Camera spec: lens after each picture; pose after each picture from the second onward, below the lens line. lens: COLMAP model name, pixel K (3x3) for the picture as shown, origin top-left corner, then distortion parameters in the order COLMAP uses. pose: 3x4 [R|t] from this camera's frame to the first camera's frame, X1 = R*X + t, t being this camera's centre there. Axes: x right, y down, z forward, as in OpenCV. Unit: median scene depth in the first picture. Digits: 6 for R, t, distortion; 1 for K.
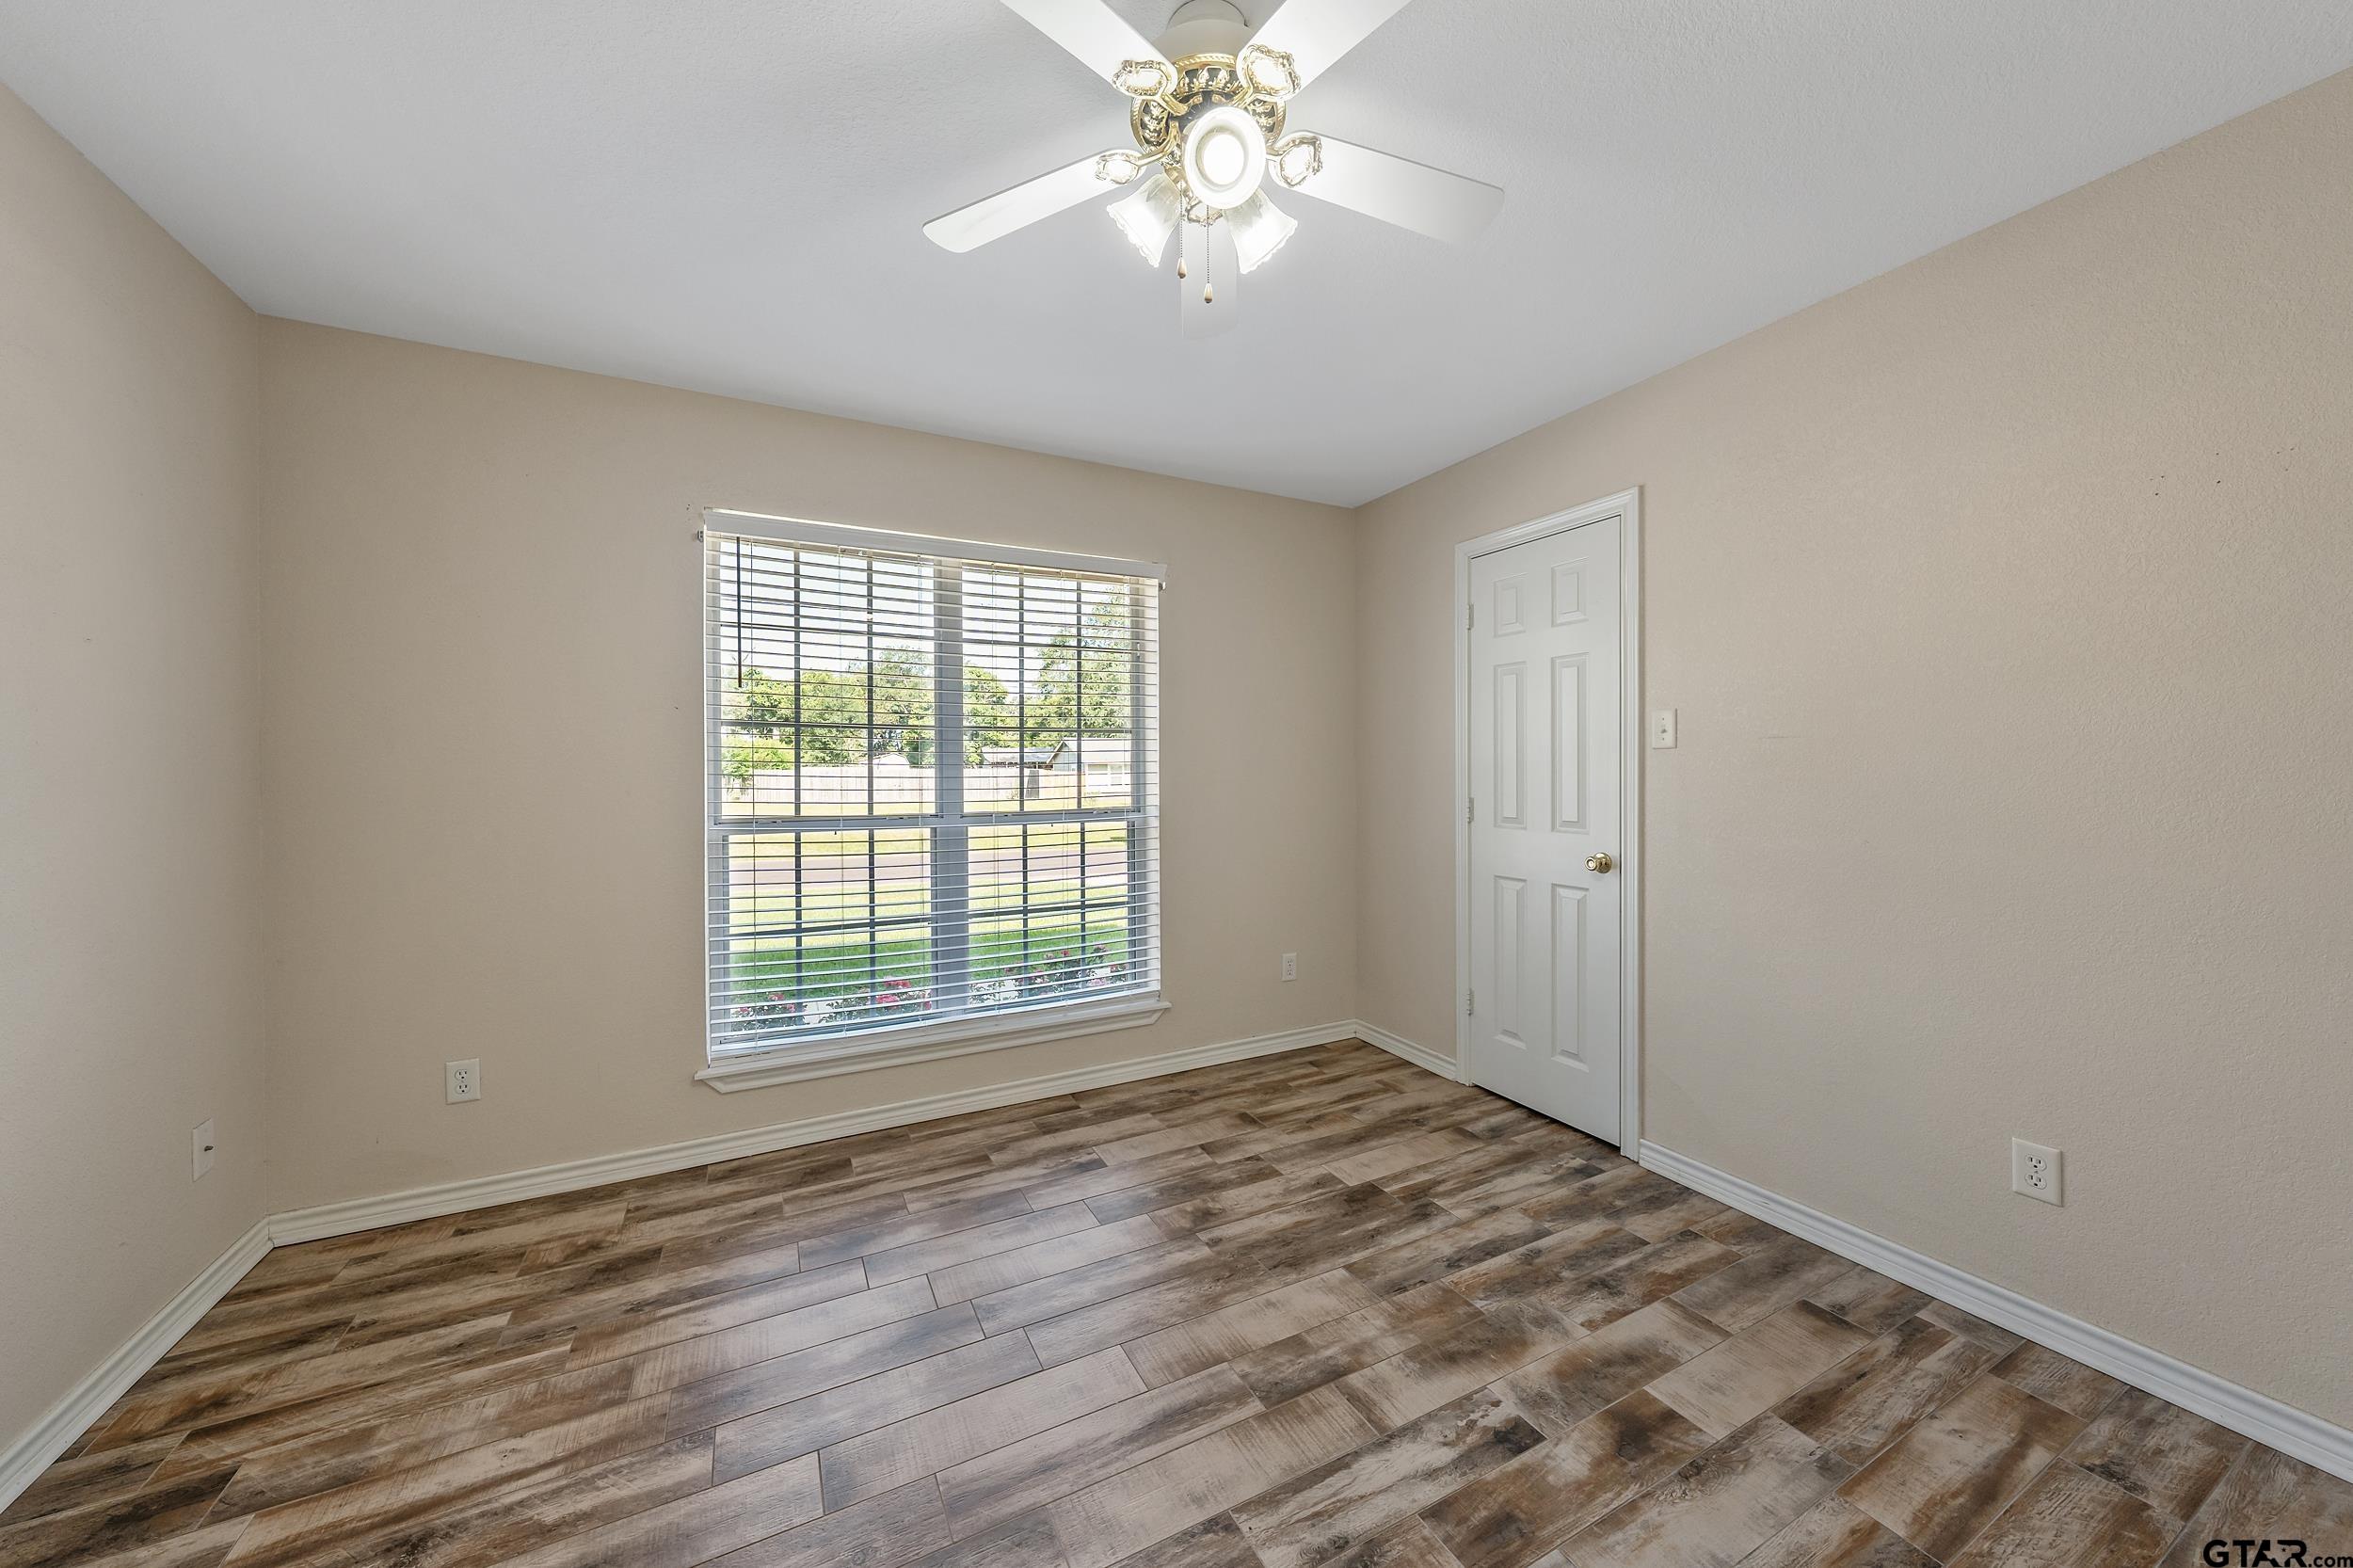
lens RADIAL K [[804.9, 0, 1183.5], [0, 804.9, 774.6], [0, 0, 1]] dist [-0.002080, -0.000196]
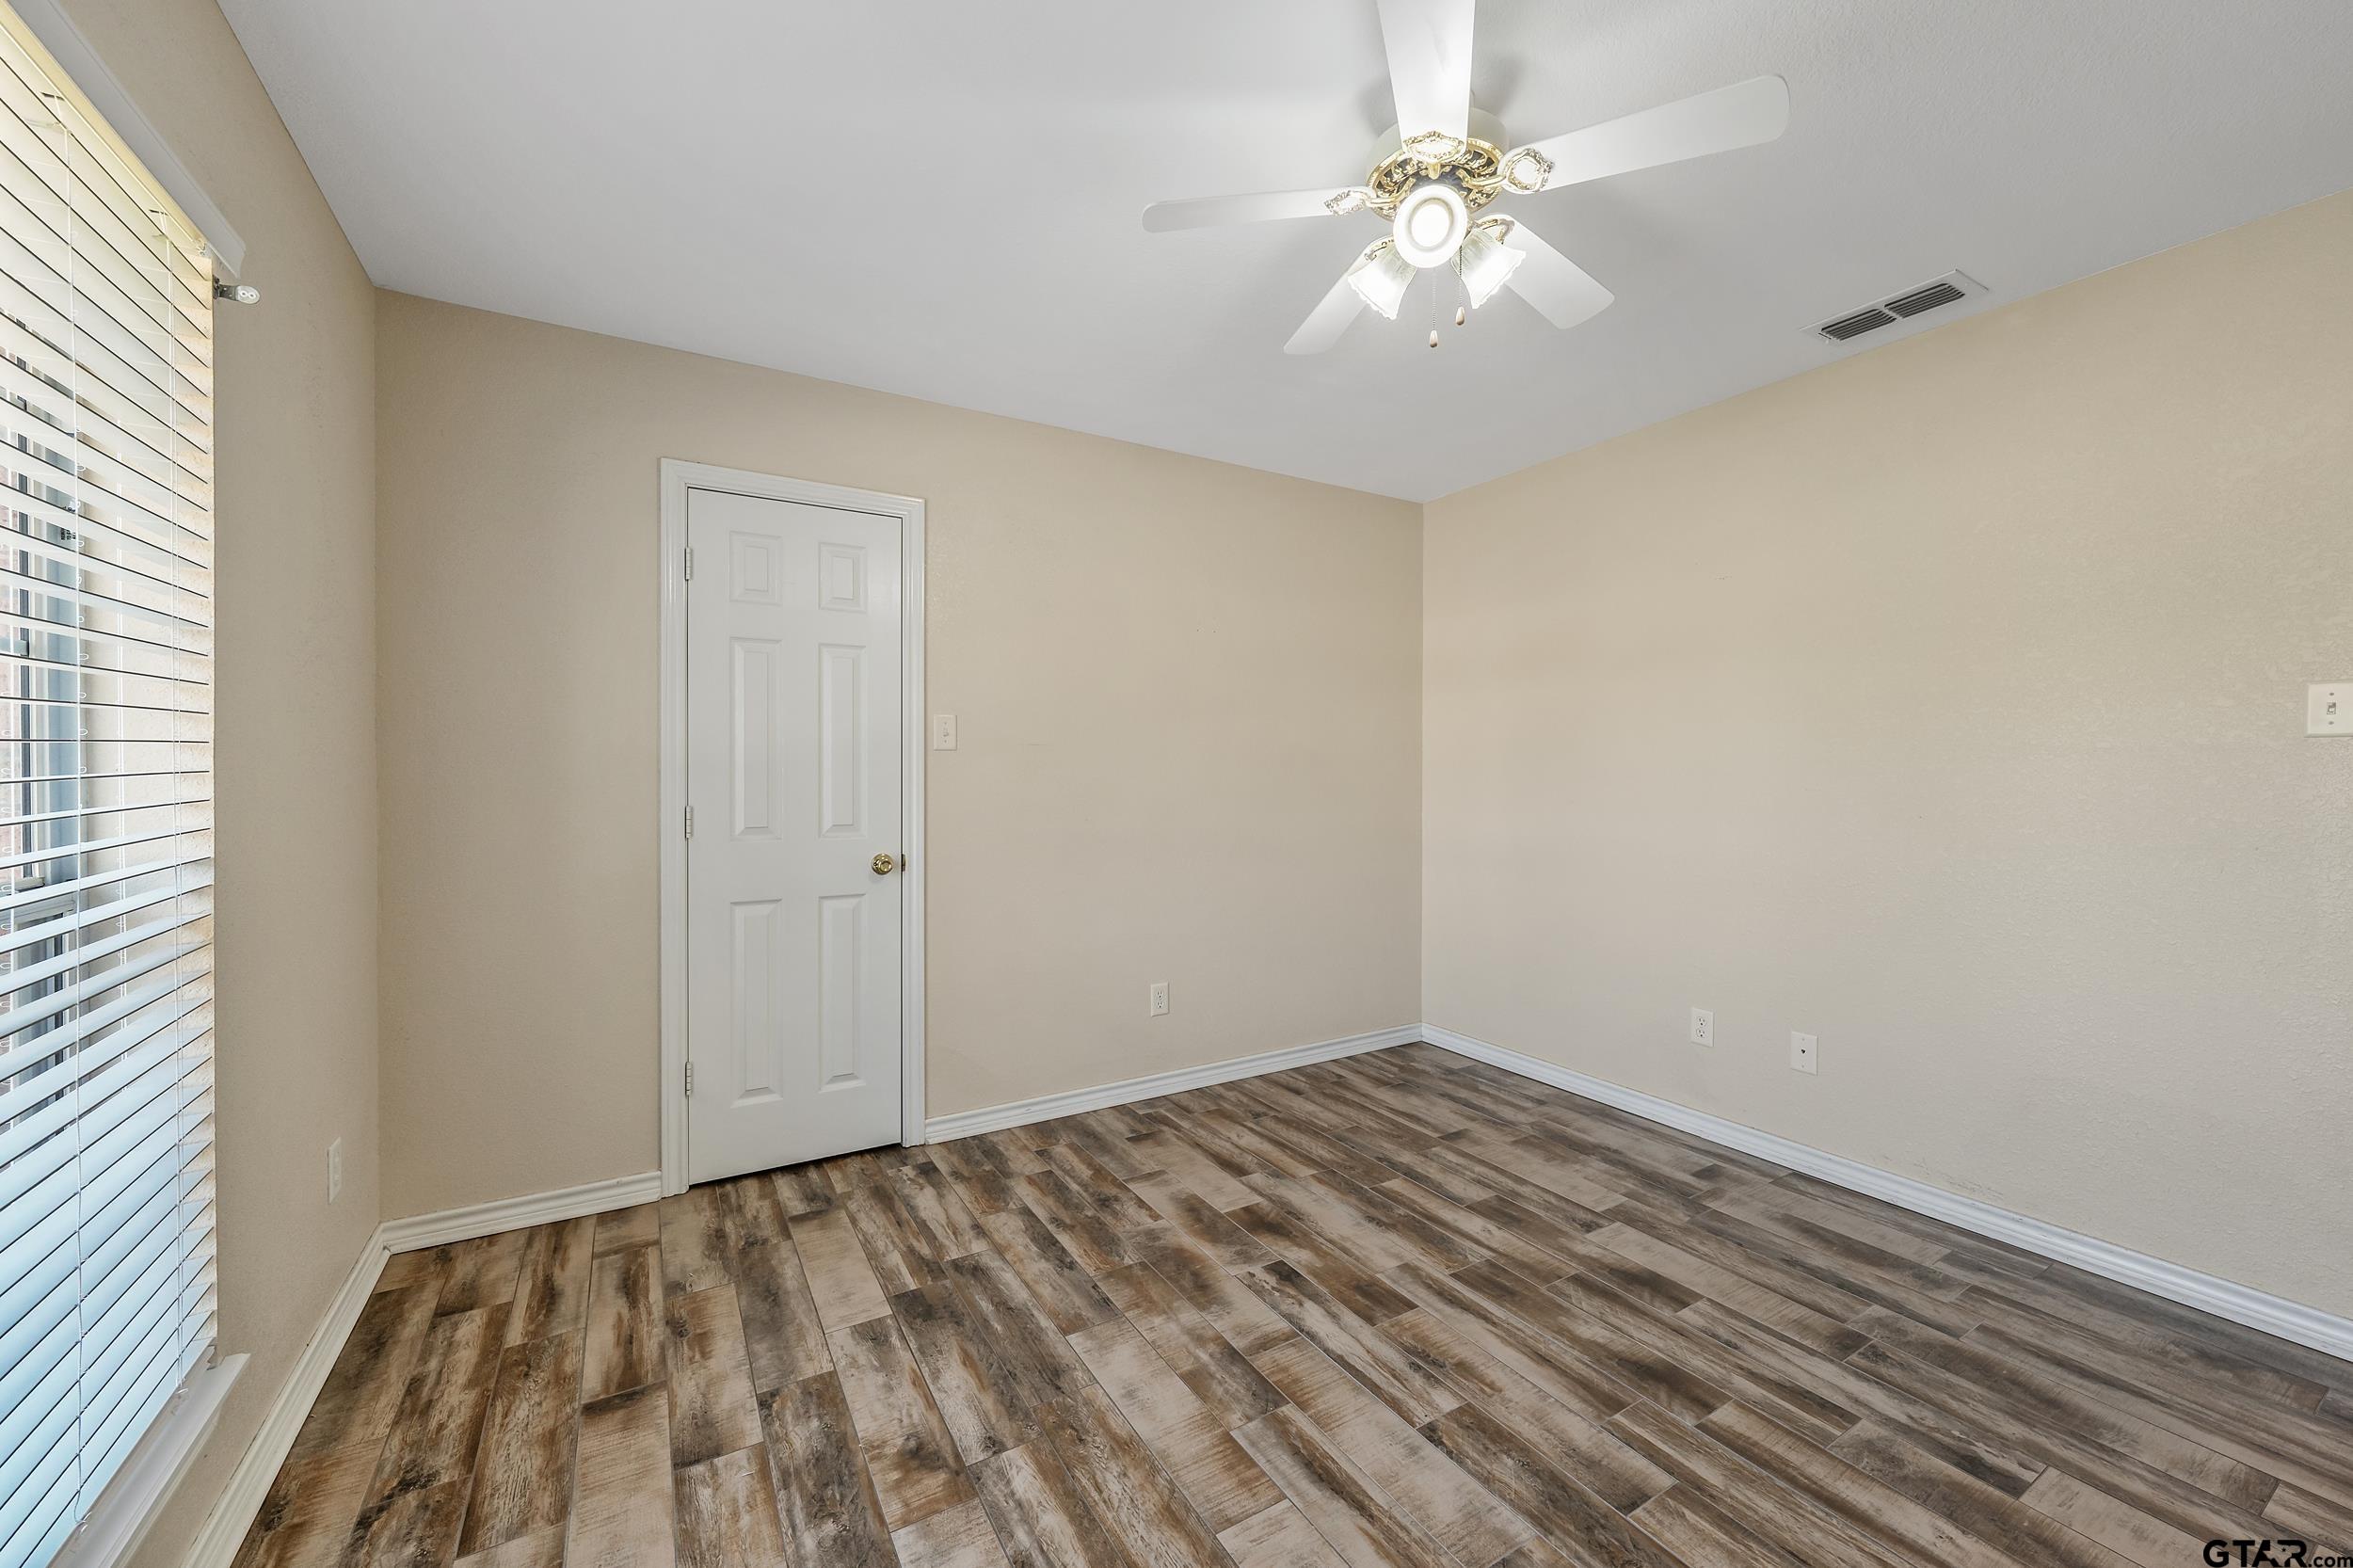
lens RADIAL K [[887.7, 0, 1178.2], [0, 887.7, 778.4], [0, 0, 1]] dist [-0.001578, -0.000155]
pose [[-0.041723, -0.004679, 0.999118, -0.686204], [0.006222, 0.999968, 0.004943, 0.002938], [-0.999110, 0.006423, -0.041692, 0.816257]]
